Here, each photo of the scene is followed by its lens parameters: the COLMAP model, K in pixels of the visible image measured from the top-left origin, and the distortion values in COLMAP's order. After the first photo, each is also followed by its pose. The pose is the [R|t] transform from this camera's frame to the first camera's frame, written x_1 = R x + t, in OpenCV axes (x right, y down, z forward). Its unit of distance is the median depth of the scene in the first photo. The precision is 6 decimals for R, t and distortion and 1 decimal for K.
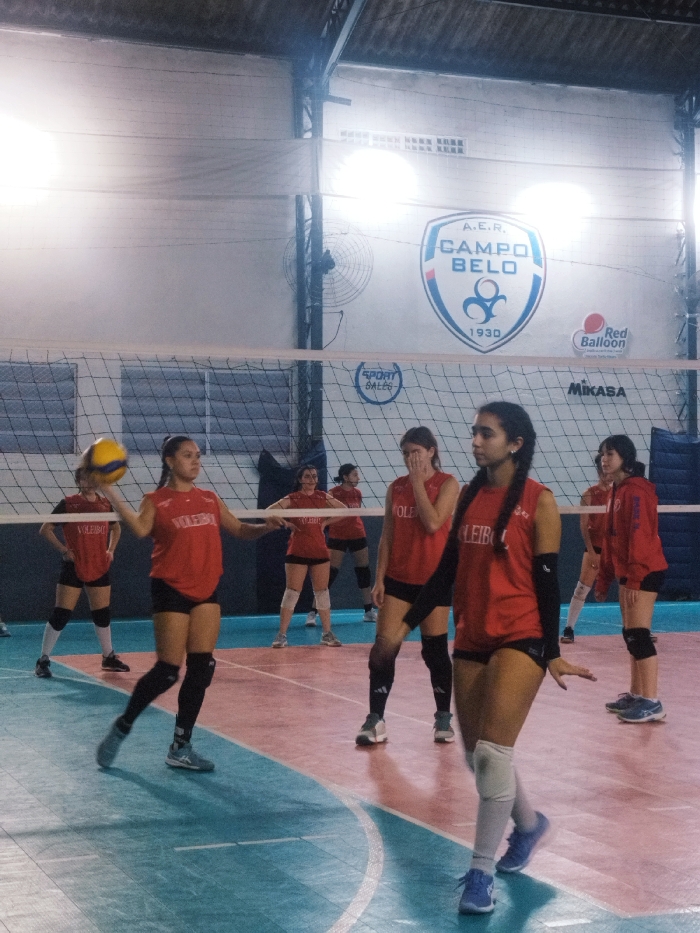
lens RADIAL K [[654.3, 0, 350.1], [0, 654.3, 464.9], [0, 0, 1]] dist [0.010720, 0.001474]
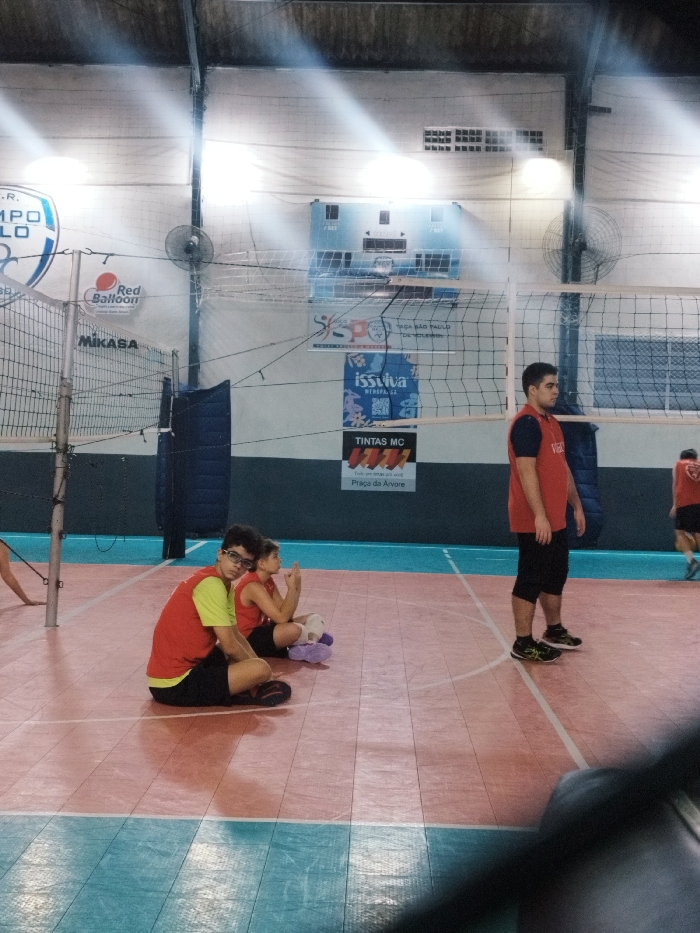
lens RADIAL K [[654.3, 0, 350.4], [0, 654.3, 467.9], [0, 0, 1]] dist [0.010720, 0.001474]
pose [[0.985936, 0.022473, -0.165605, 0.966906], [-0.022244, 0.999747, 0.003232, 0.083398], [0.165636, 0.000497, 0.986187, -0.013483]]
